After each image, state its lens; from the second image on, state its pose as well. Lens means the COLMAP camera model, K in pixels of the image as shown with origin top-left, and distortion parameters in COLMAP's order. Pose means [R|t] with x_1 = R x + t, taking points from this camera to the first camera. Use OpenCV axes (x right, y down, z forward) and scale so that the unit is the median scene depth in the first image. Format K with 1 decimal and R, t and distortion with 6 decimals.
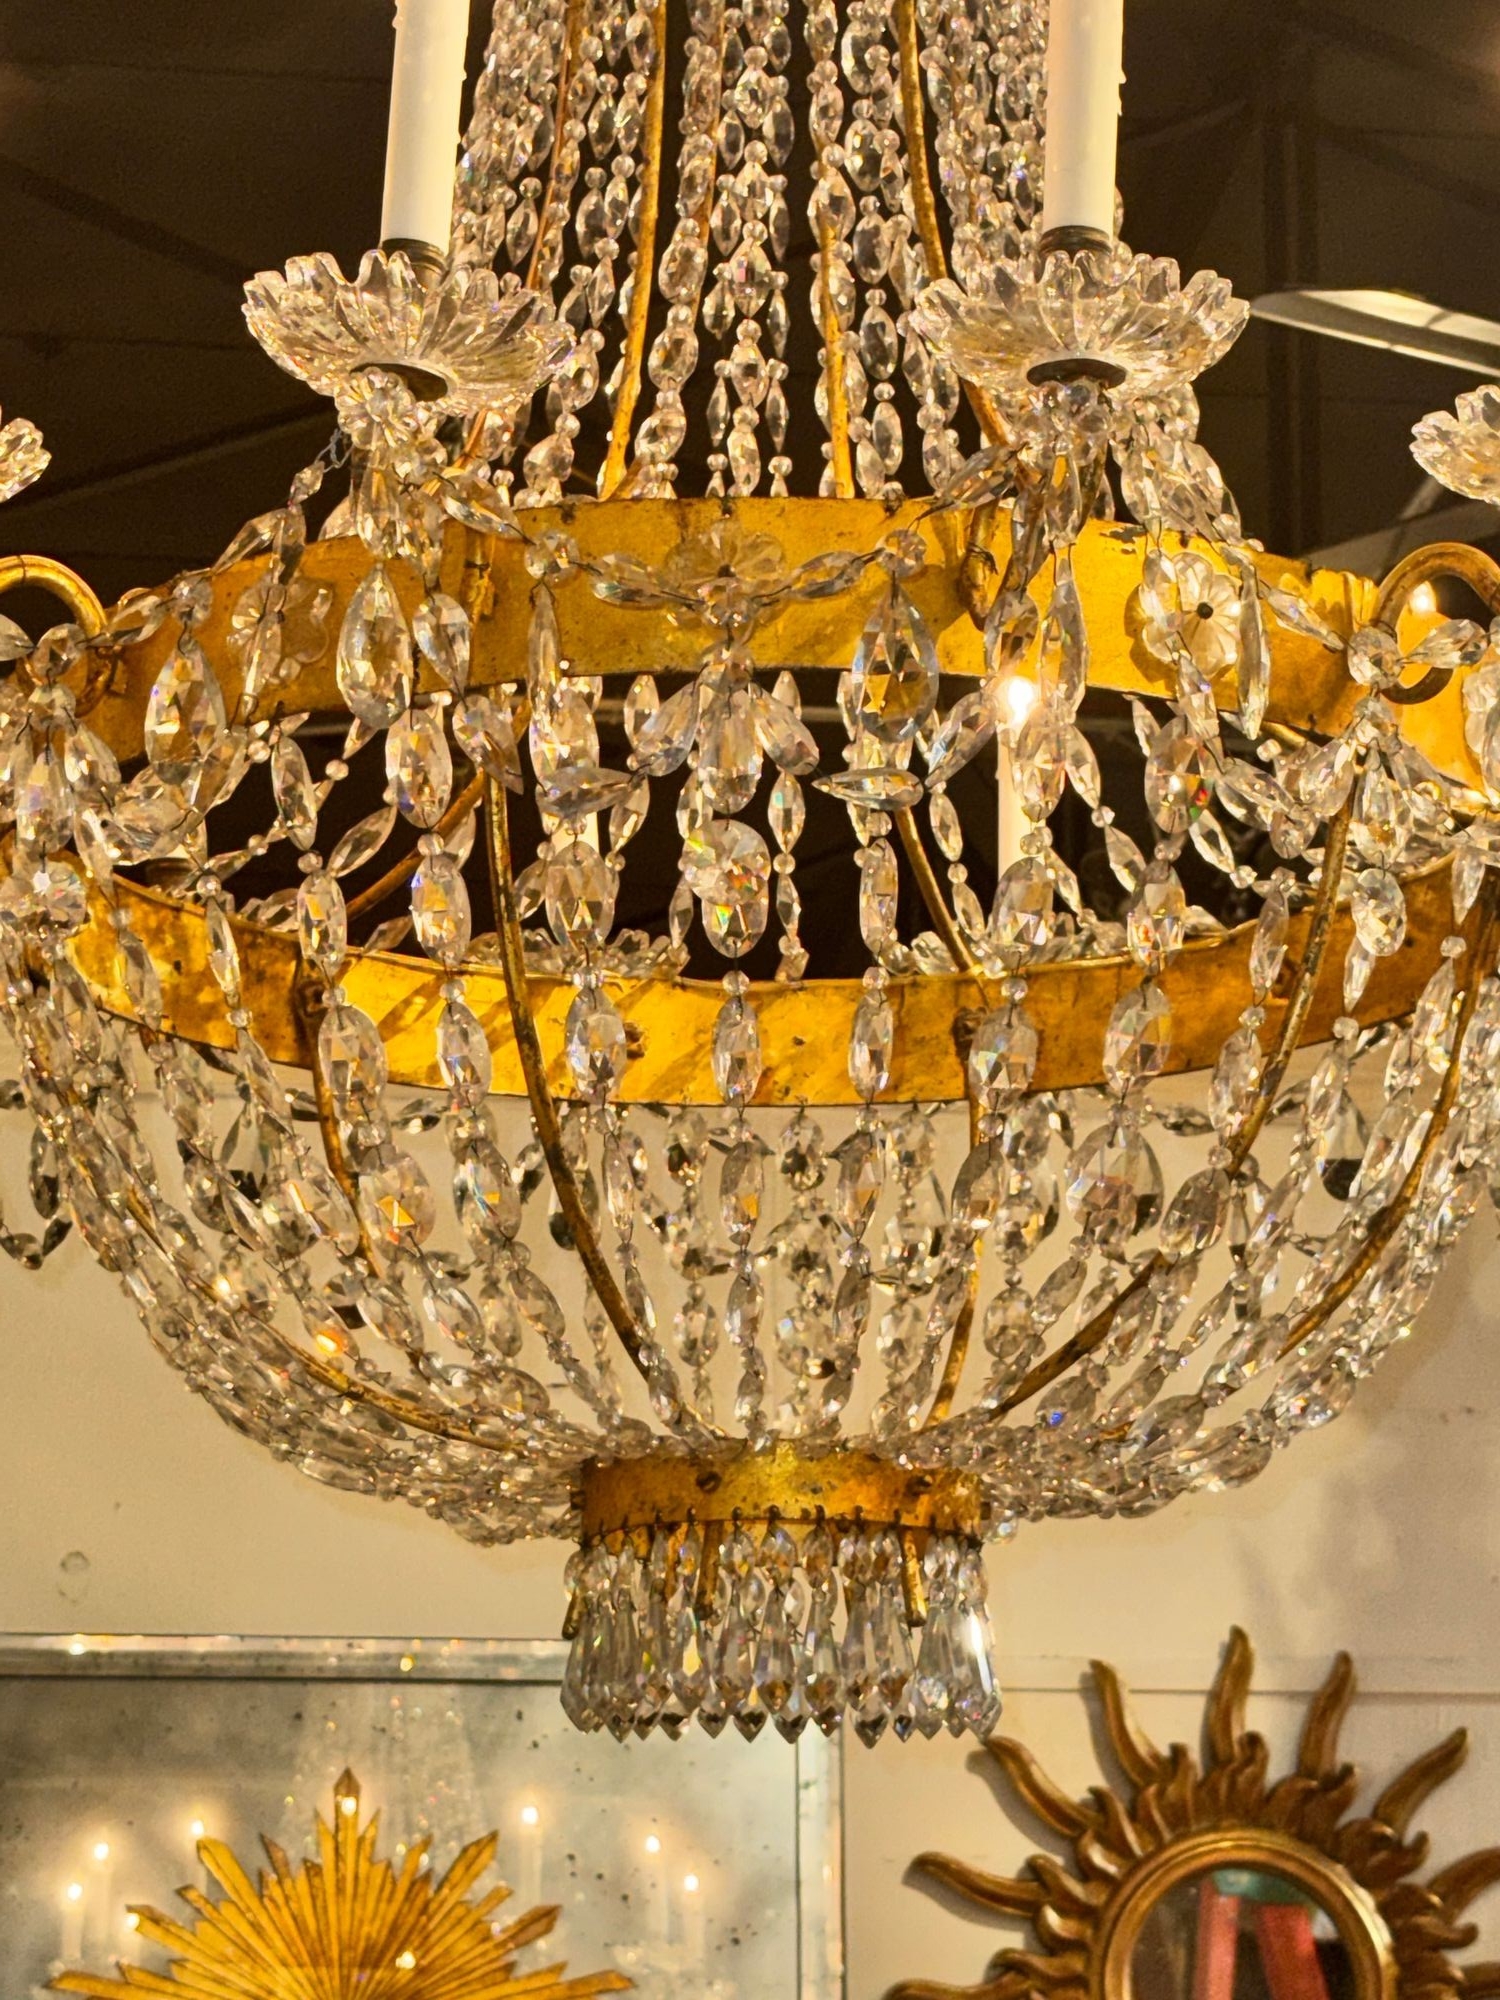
lens RADIAL K [[4430.9, 0, 750.0], [0, 4430.9, 1000.0], [0, 0, 1]] dist [0.028198, 0.272078]
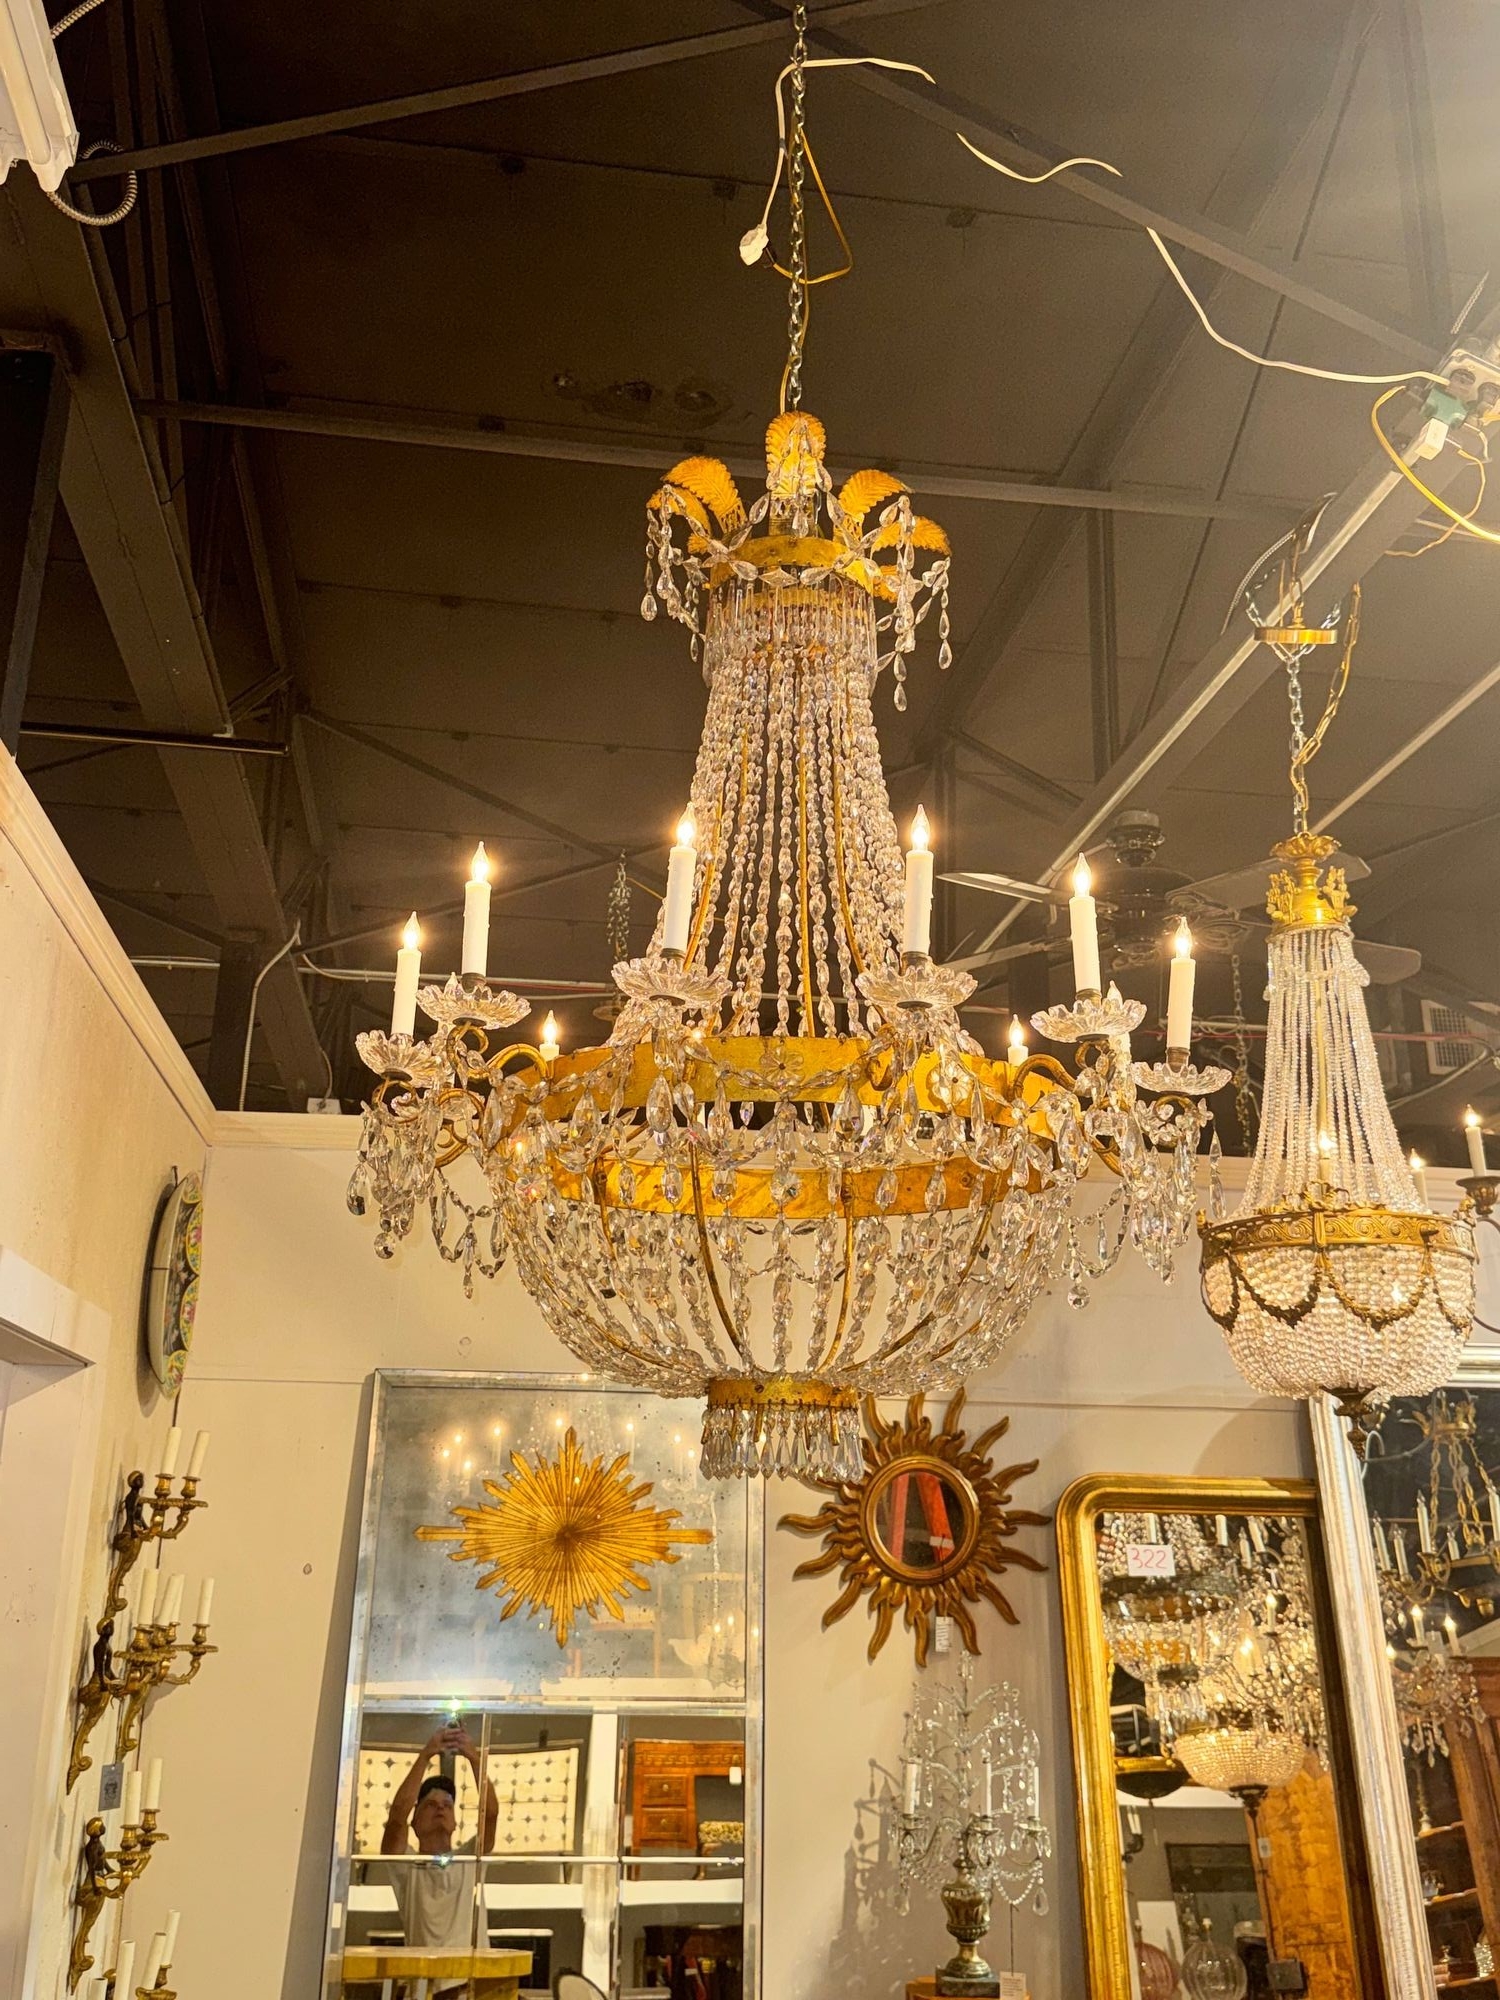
lens RADIAL K [[1800.8, 0, 750.0], [0, 1800.8, 1000.0], [0, 0, 1]] dist [0.158438, -0.305061]
pose [[0.999162, 0.026488, 0.031197, -0.045893], [-0.025807, 0.999424, -0.022024, -0.084454], [-0.031763, 0.021200, 0.999271, -0.082222]]
